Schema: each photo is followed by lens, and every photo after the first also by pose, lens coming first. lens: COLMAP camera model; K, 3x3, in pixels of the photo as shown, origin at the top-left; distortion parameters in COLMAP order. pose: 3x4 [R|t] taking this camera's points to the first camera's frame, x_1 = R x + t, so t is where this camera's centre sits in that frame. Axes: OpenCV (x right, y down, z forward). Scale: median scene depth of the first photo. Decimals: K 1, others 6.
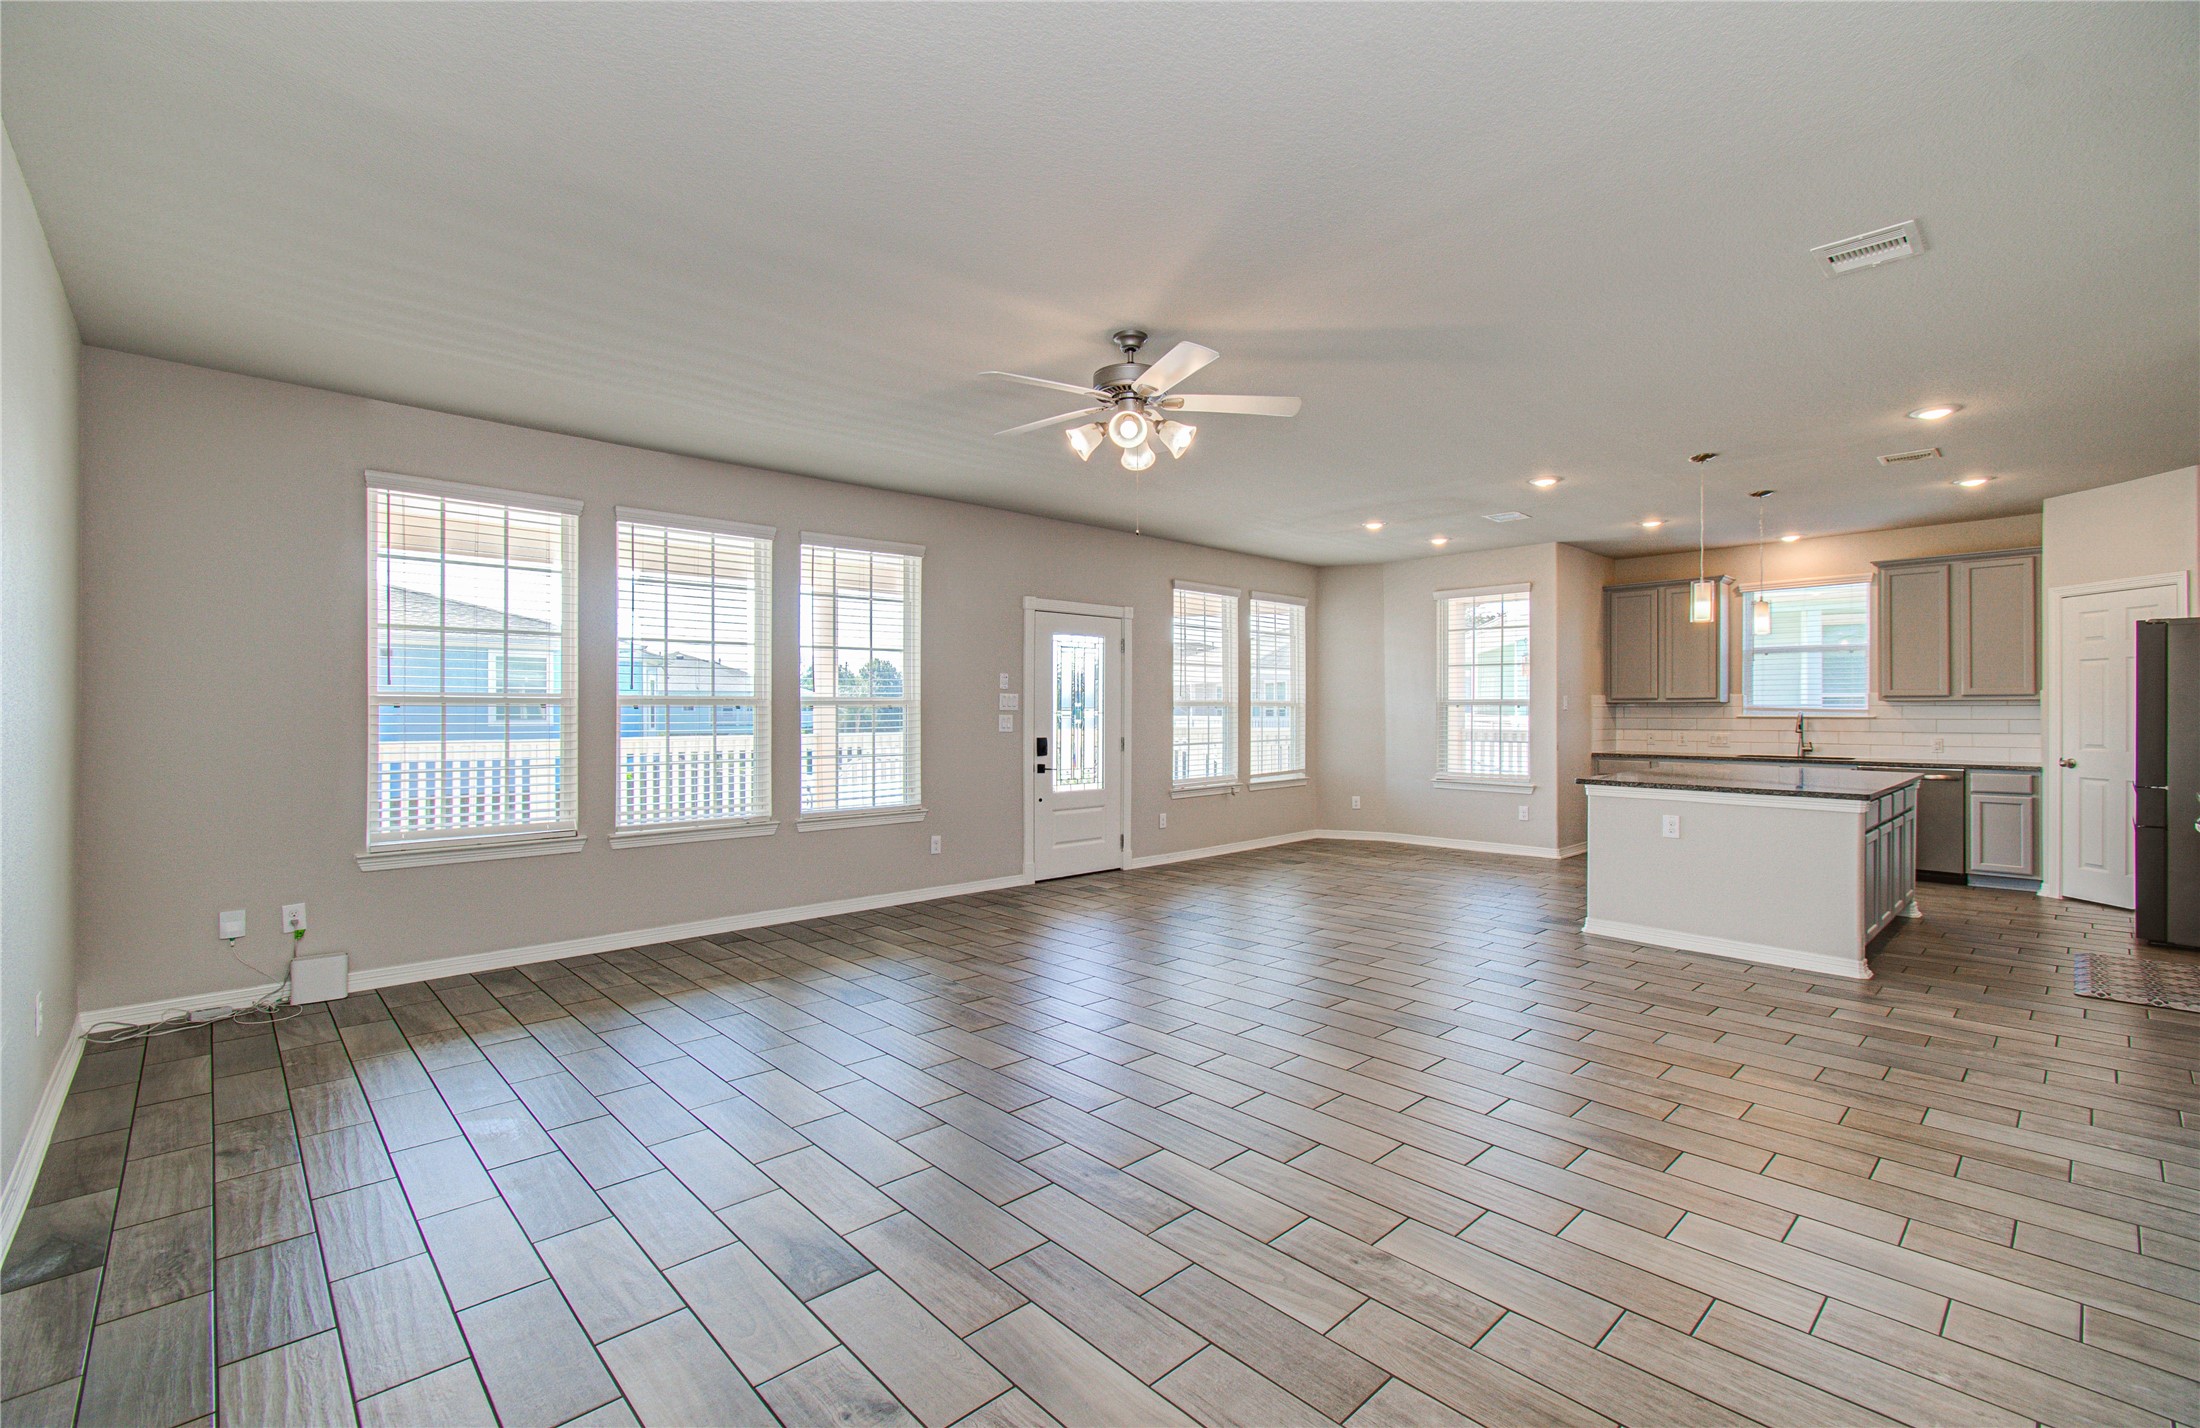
lens RADIAL K [[957.9, 0, 1097.9], [0, 957.9, 706.7], [0, 0, 1]] dist [0.001679, -0.000085]
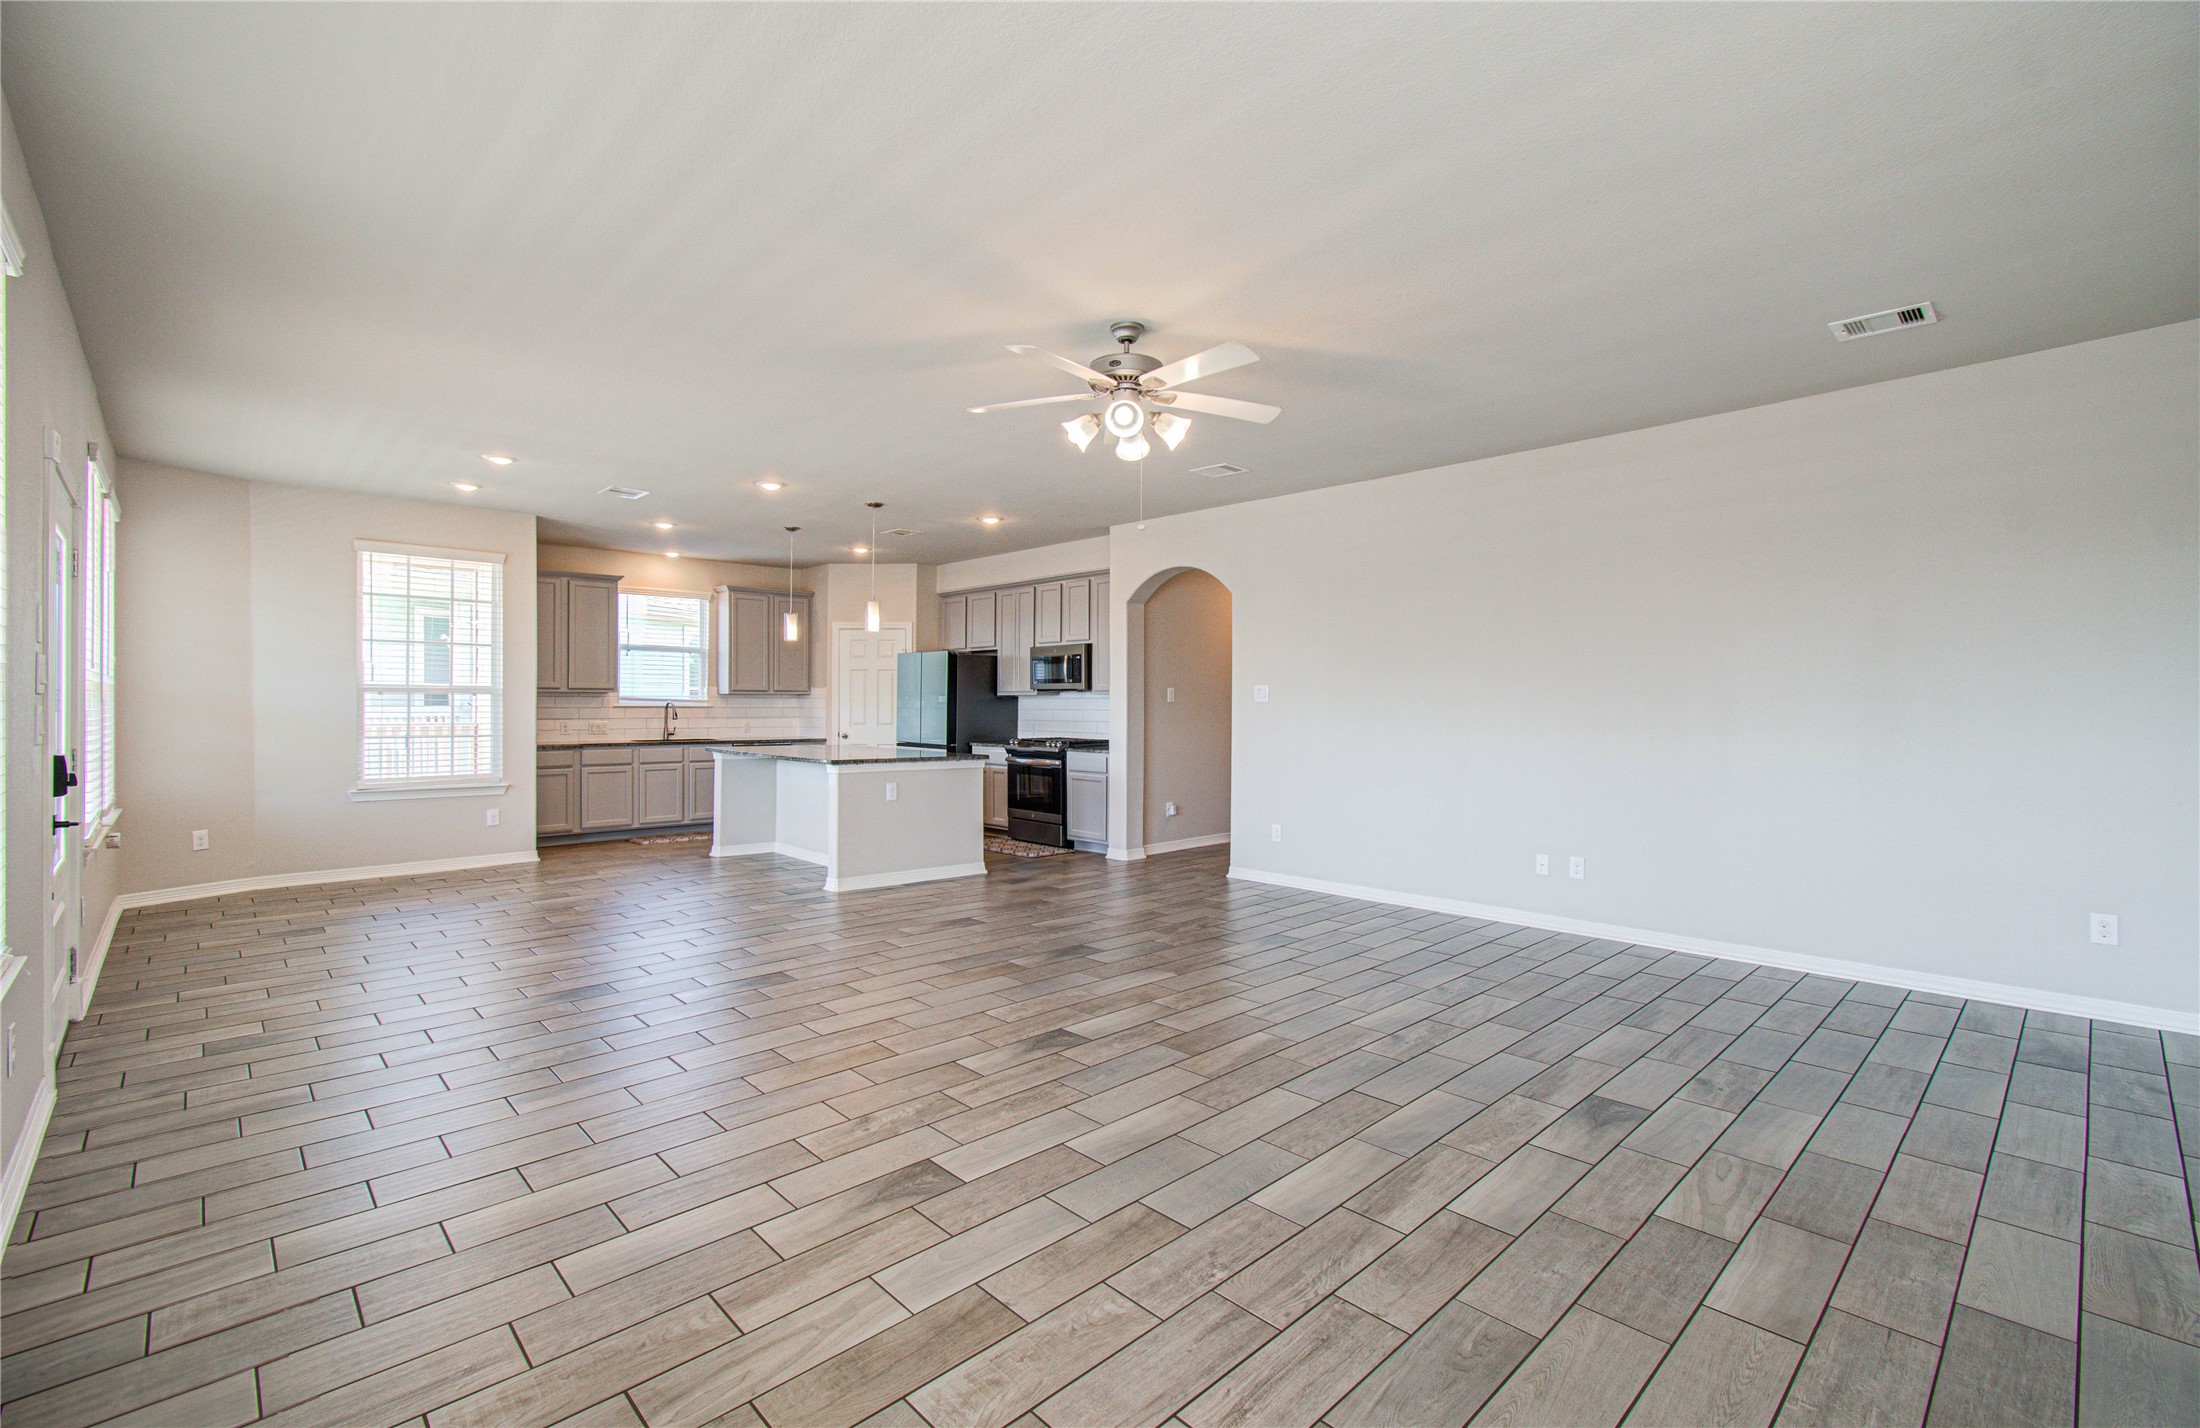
lens RADIAL K [[957.9, 0, 1097.3], [0, 957.9, 709.9], [0, 0, 1]] dist [0.001679, -0.000085]
pose [[0.001464, -0.005435, 0.999984, -0.467149], [-0.009289, 0.999942, 0.005449, 0.003926], [-0.999956, -0.009297, 0.001413, 0.489832]]
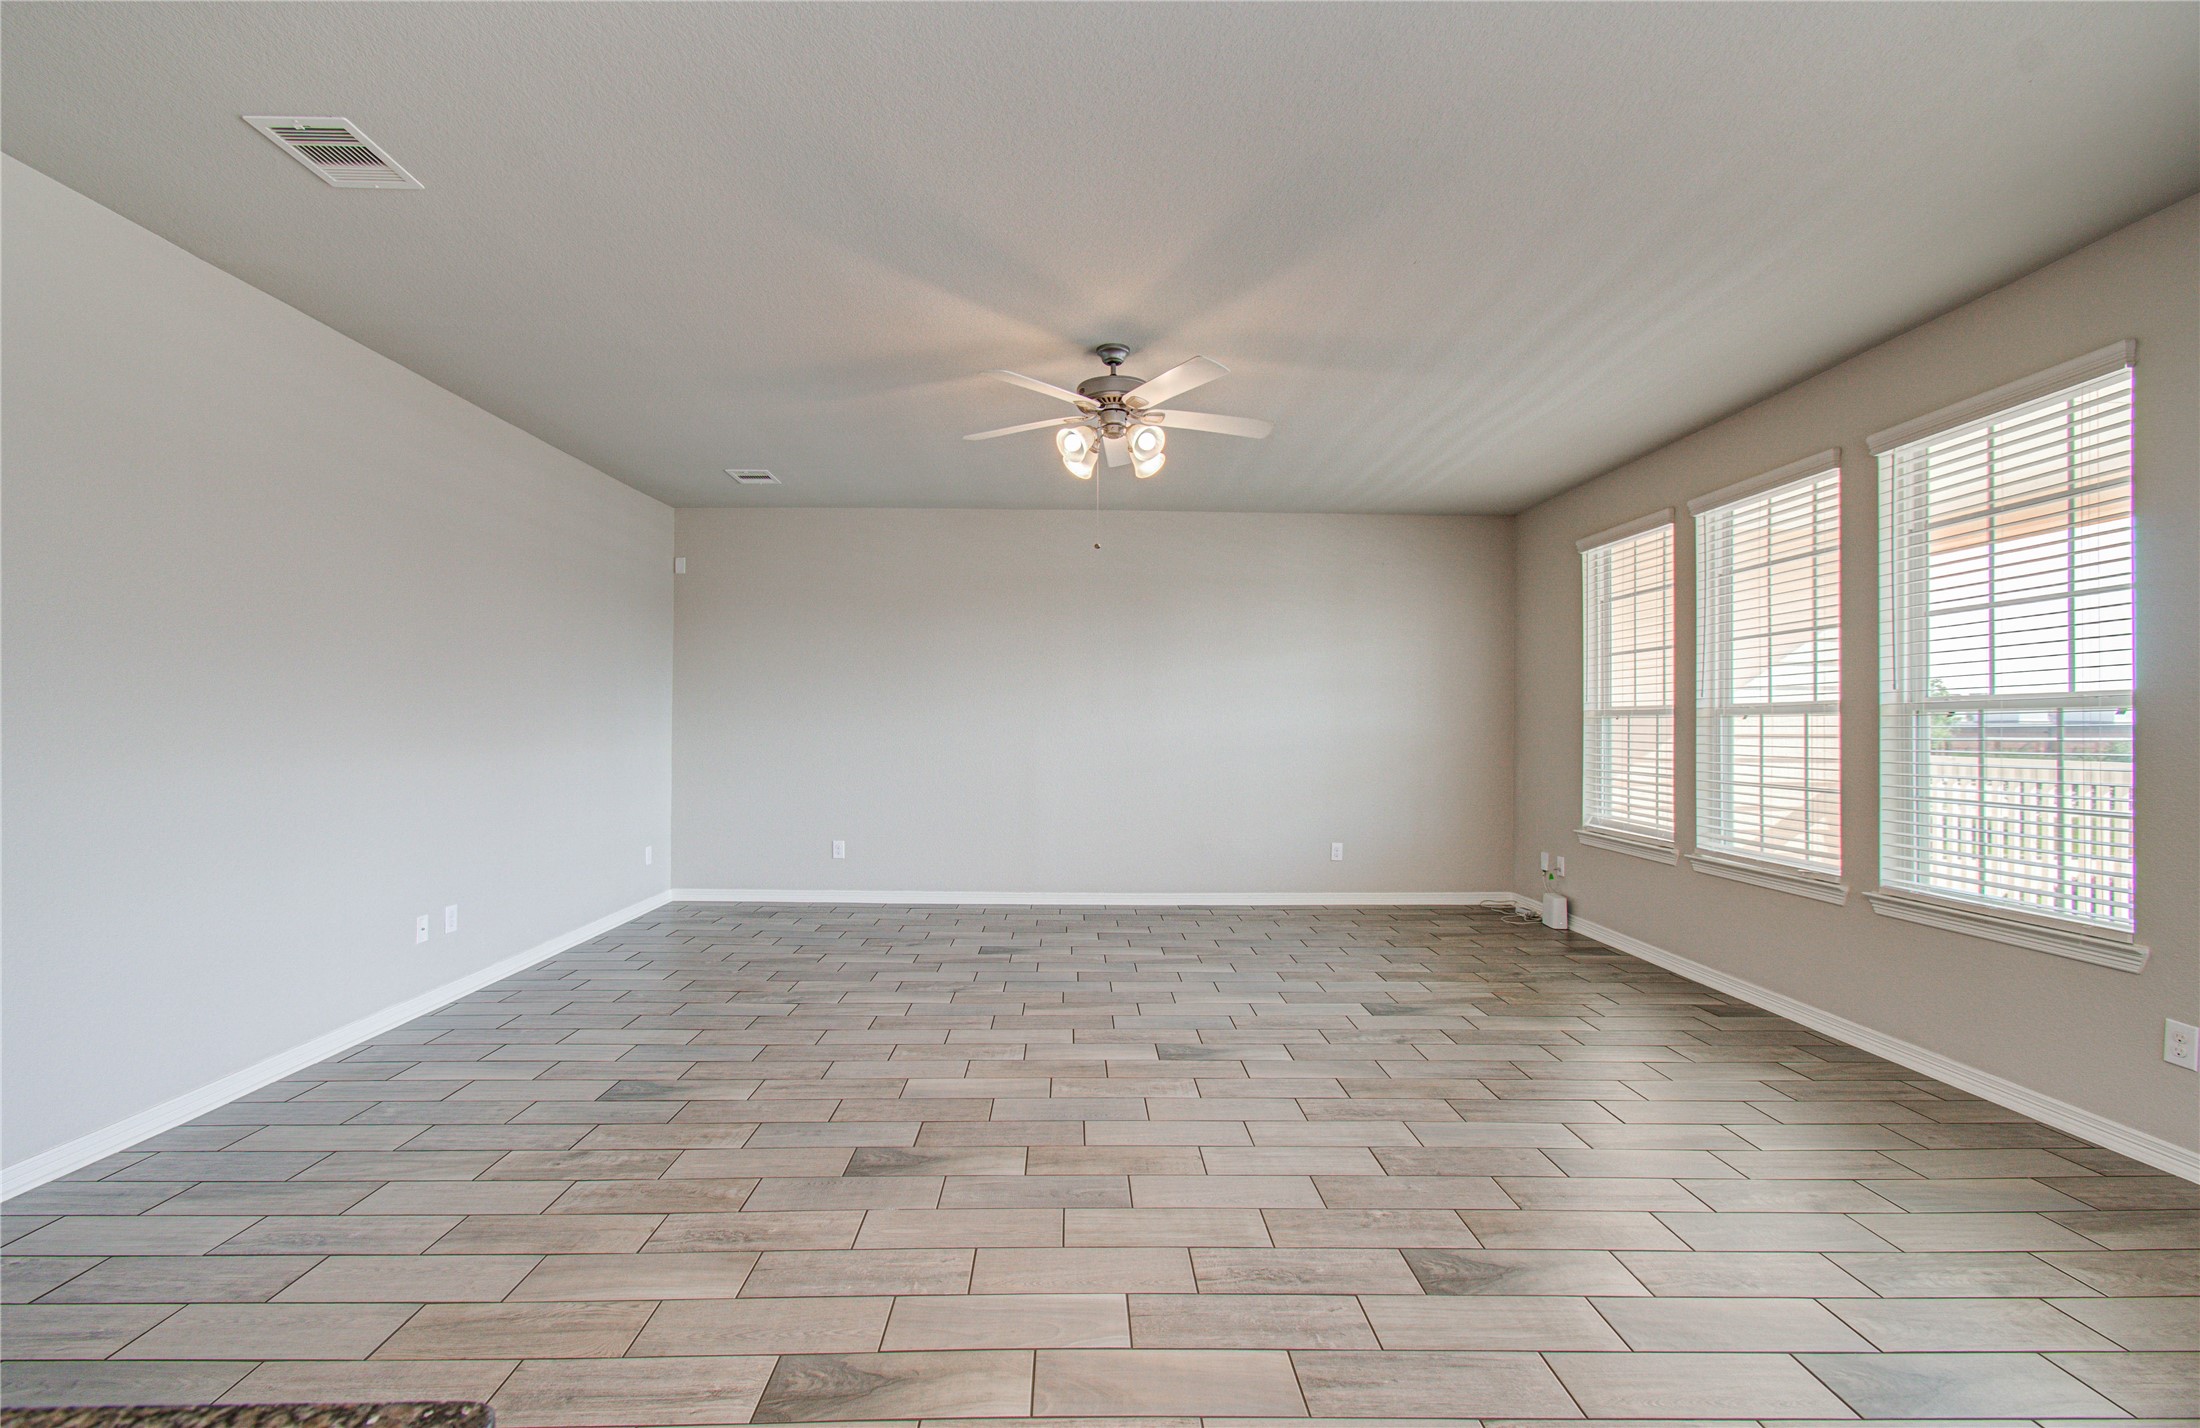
lens RADIAL K [[957.9, 0, 1090.5], [0, 957.9, 718.3], [0, 0, 1]] dist [0.001679, -0.000085]
pose [[-0.672546, -0.008747, -0.740003, 0.381849], [0.000636, 0.999923, -0.012398, 0.008250], [0.740055, -0.008809, -0.672489, 0.795581]]
